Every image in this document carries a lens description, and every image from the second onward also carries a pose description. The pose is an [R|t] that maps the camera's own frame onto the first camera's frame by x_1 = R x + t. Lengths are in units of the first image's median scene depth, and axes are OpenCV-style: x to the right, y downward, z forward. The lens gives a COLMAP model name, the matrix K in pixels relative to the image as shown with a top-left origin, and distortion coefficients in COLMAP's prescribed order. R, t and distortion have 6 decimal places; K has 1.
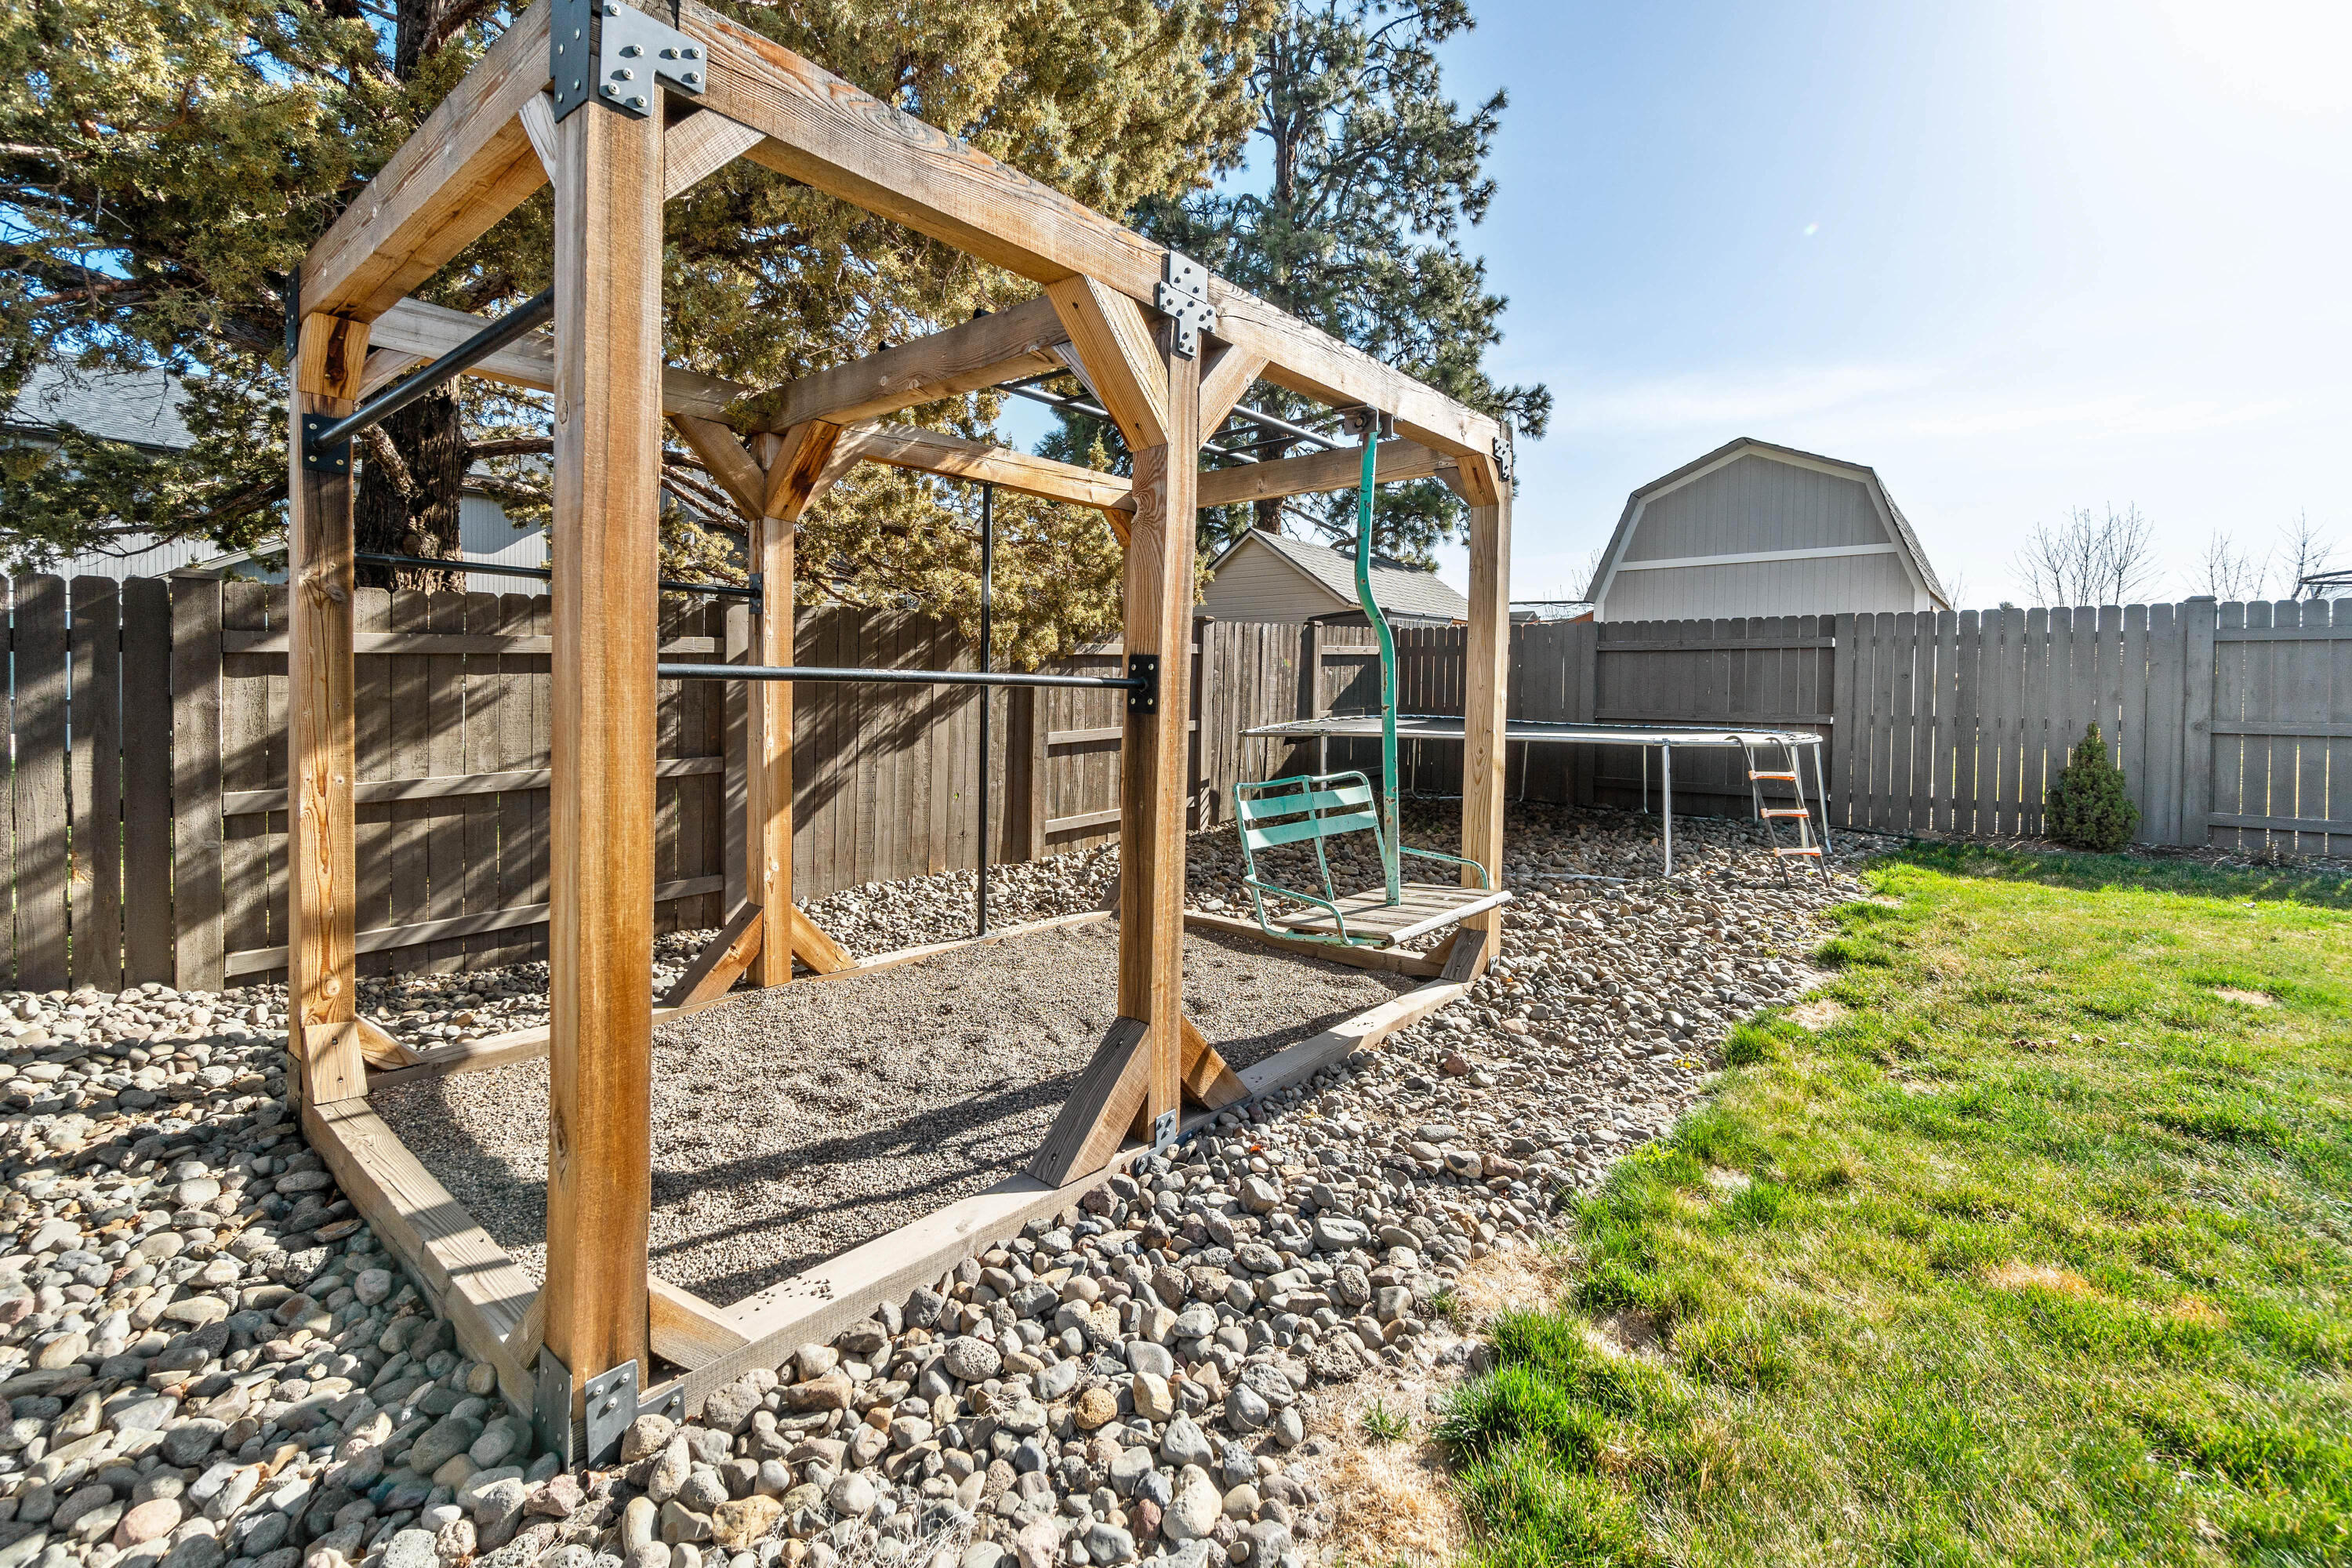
lens RADIAL K [[1029.0, 0, 1116.4], [0, 1029.0, 704.8], [0, 0, 1]] dist [0.003643, 0.001166]
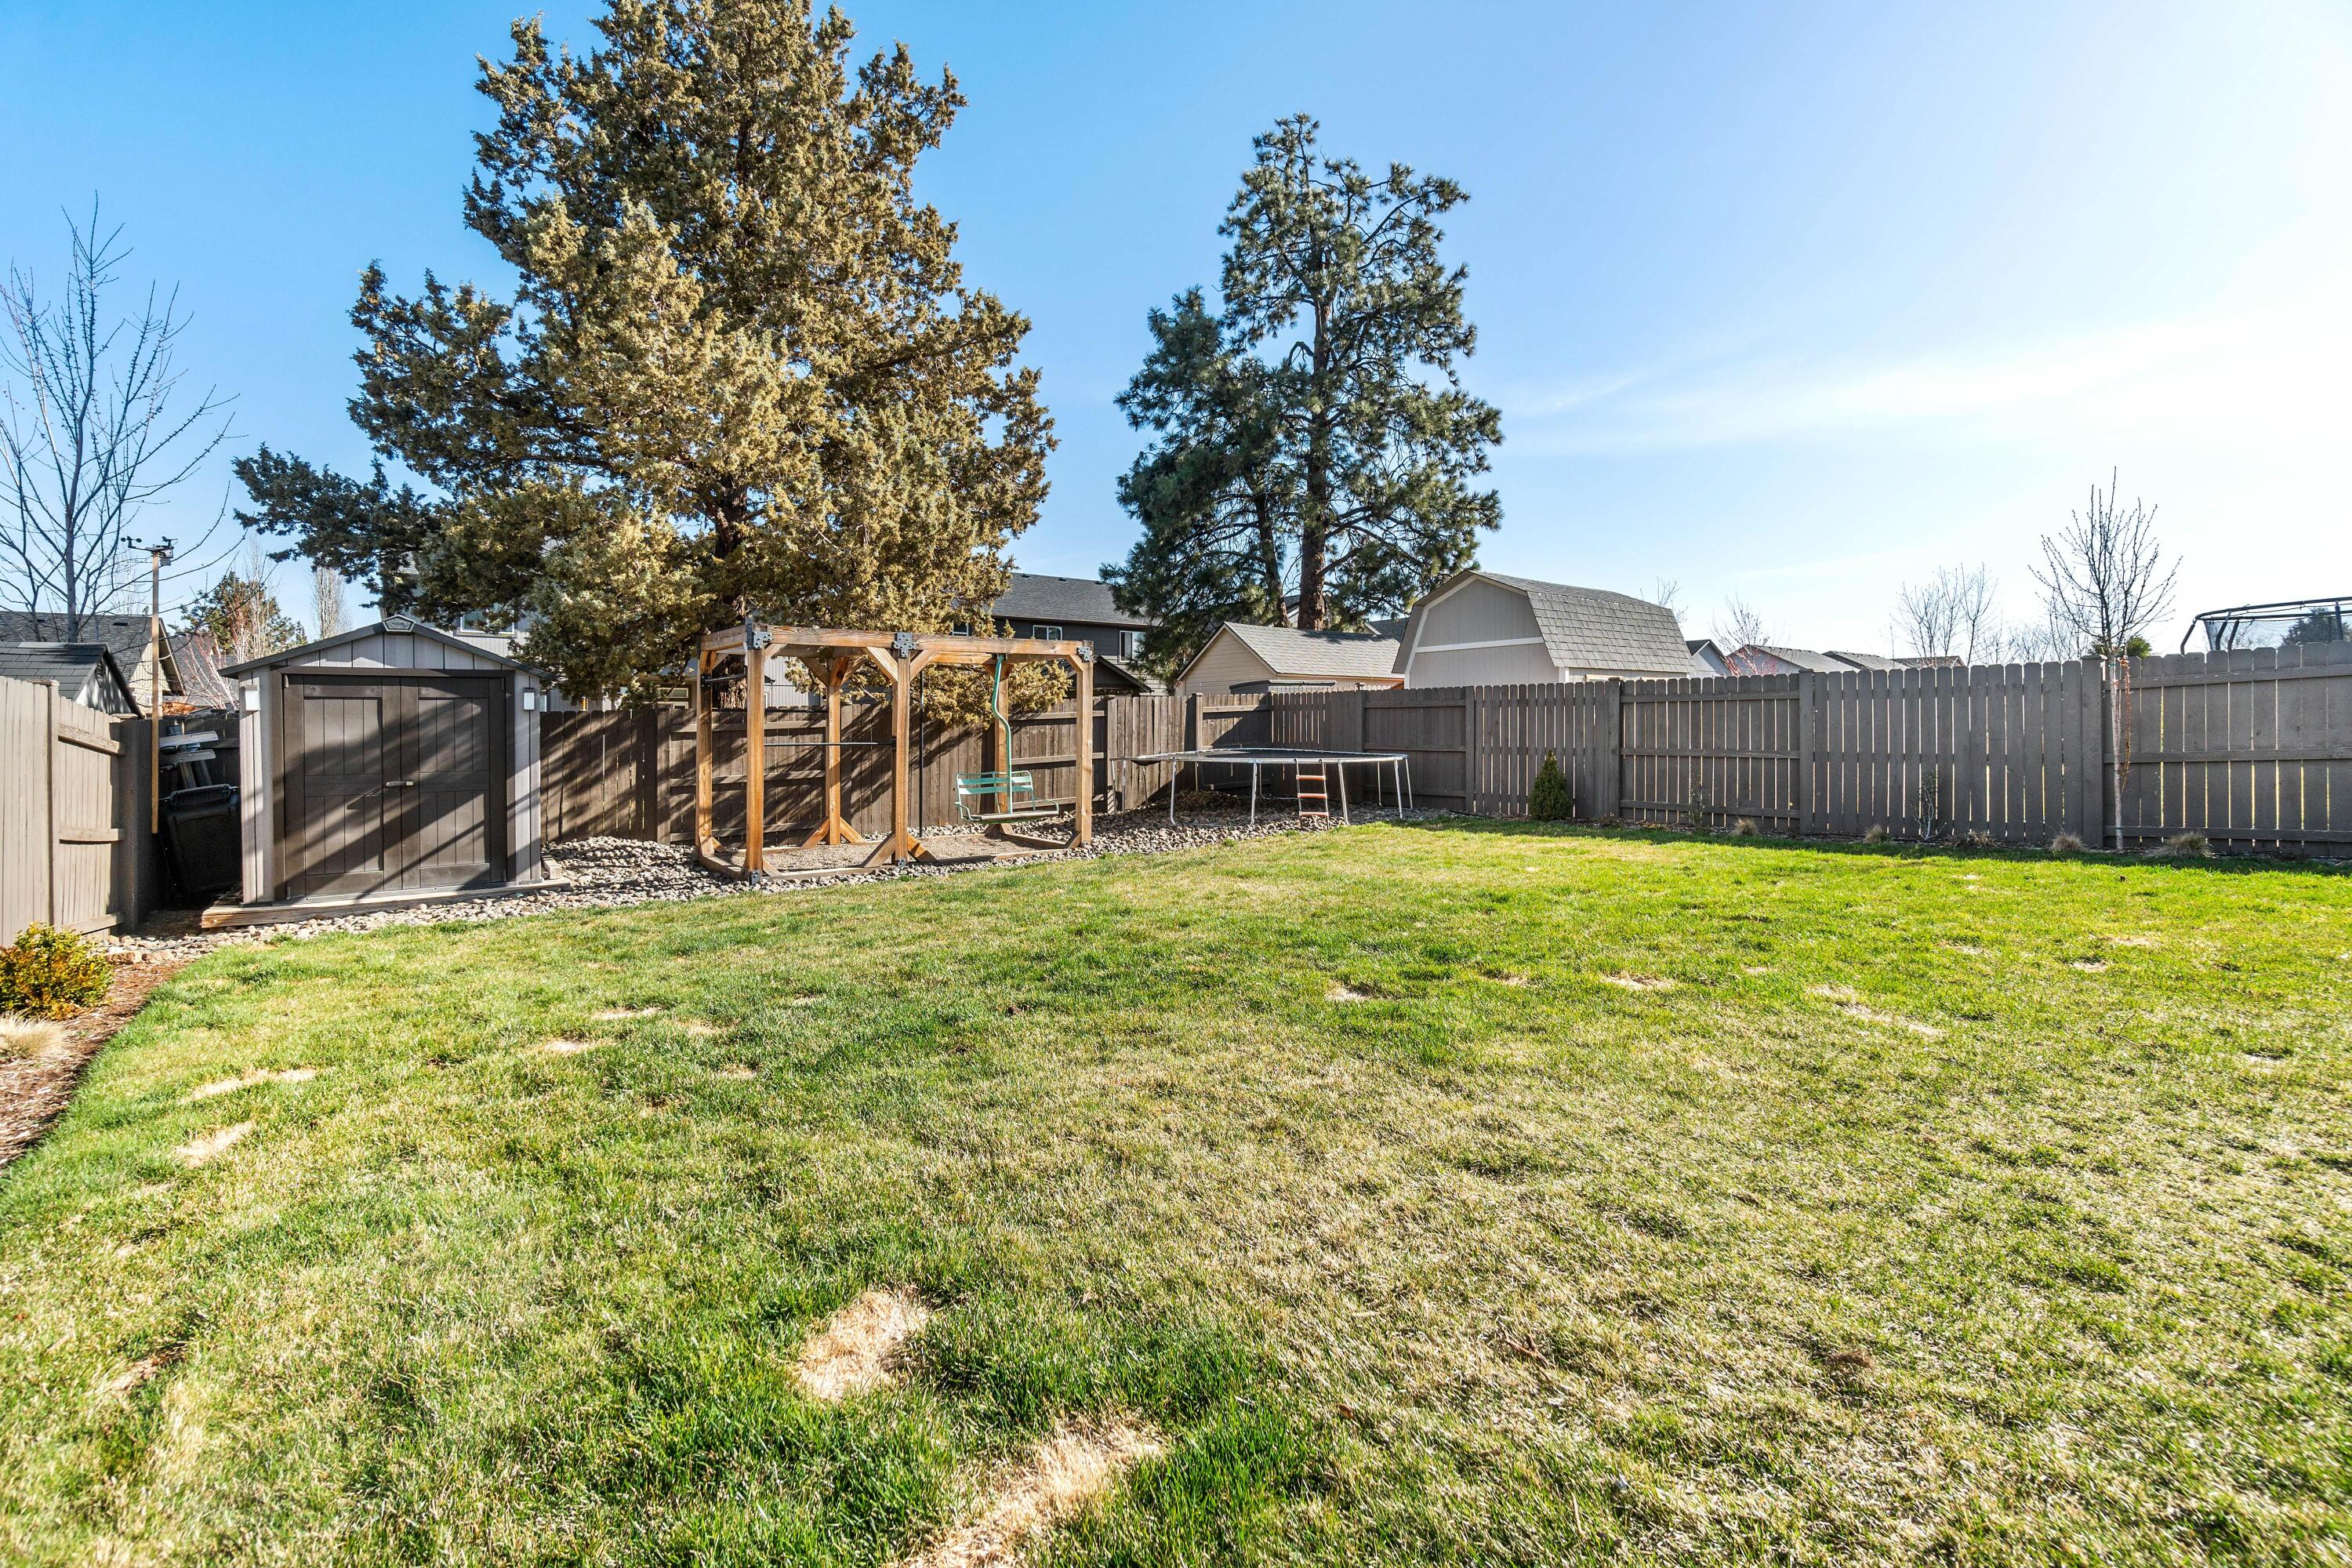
lens RADIAL K [[1029.0, 0, 1111.0], [0, 1029.0, 717.2], [0, 0, 1]] dist [0.003643, 0.001166]
pose [[0.972208, -0.013763, -0.233714, 0.662997], [0.009209, 0.999746, -0.020563, -0.012565], [0.233937, 0.017839, 0.972088, -0.987341]]
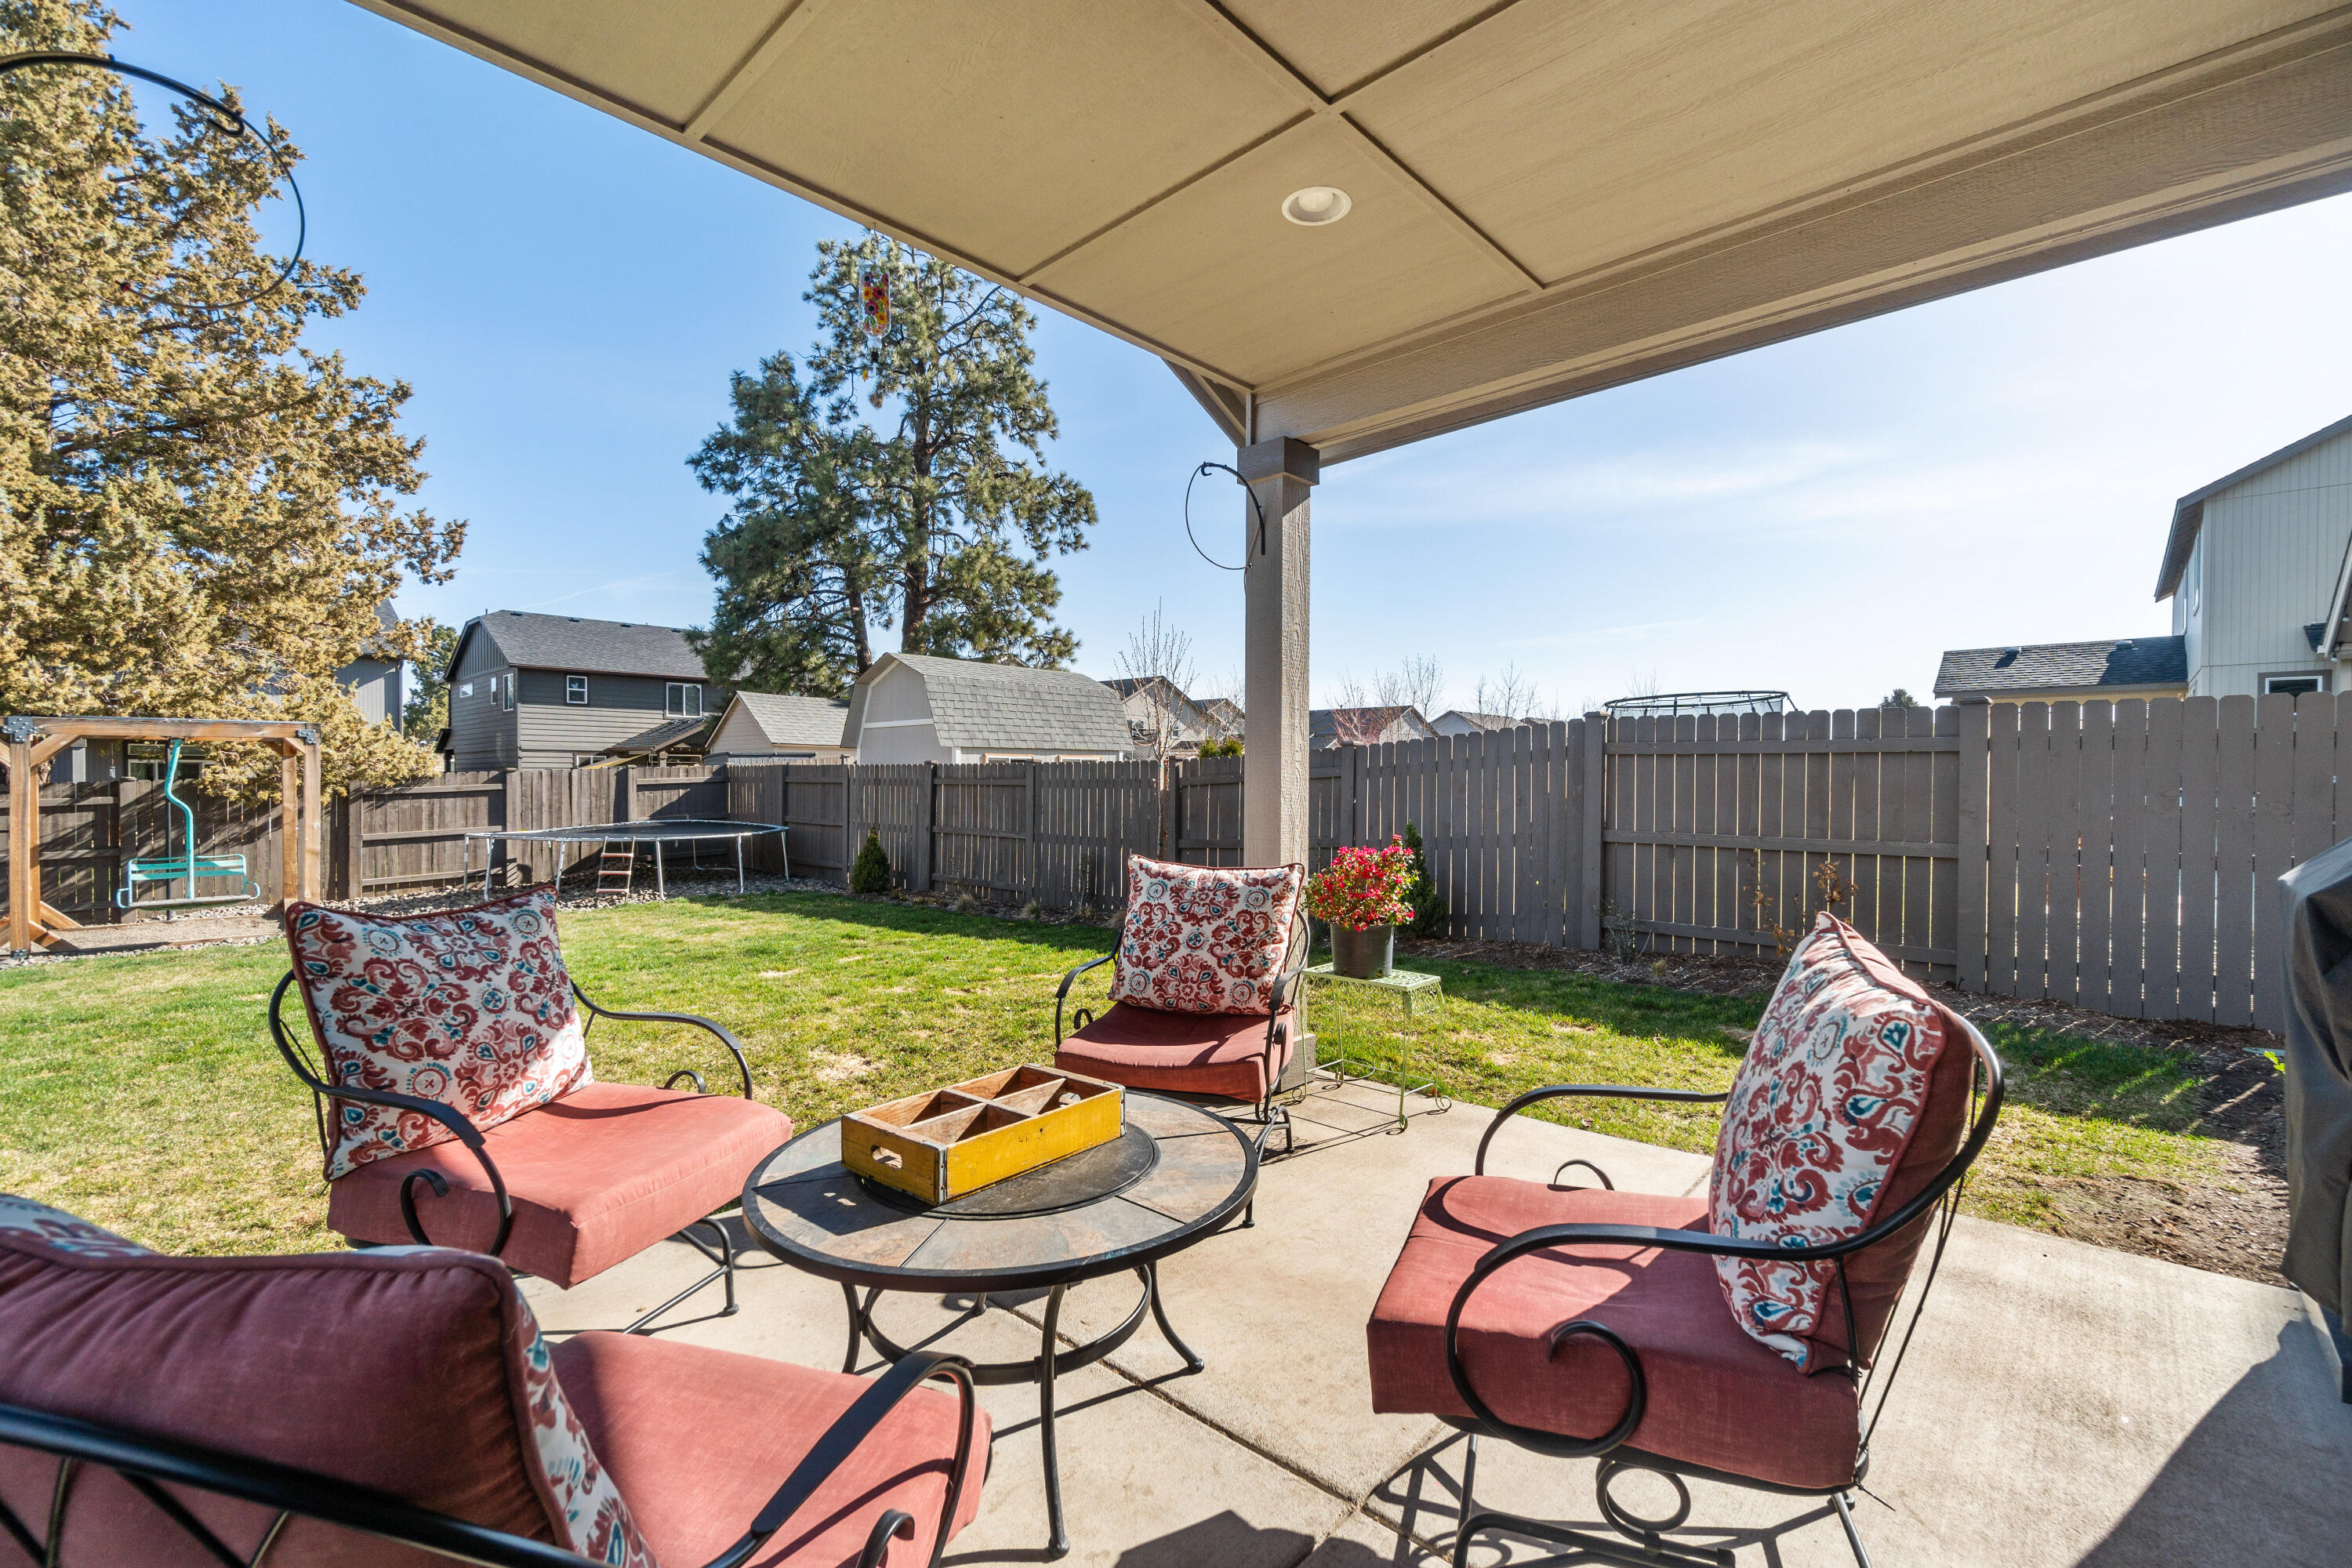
lens RADIAL K [[1029.0, 0, 1159.5], [0, 1029.0, 785.6], [0, 0, 1]] dist [0.003643, 0.001166]
pose [[0.997911, -0.003907, -0.064489, 1.741577], [0.003900, 0.999992, -0.000223, -0.065660], [0.064490, -0.000029, 0.997918, -0.959320]]
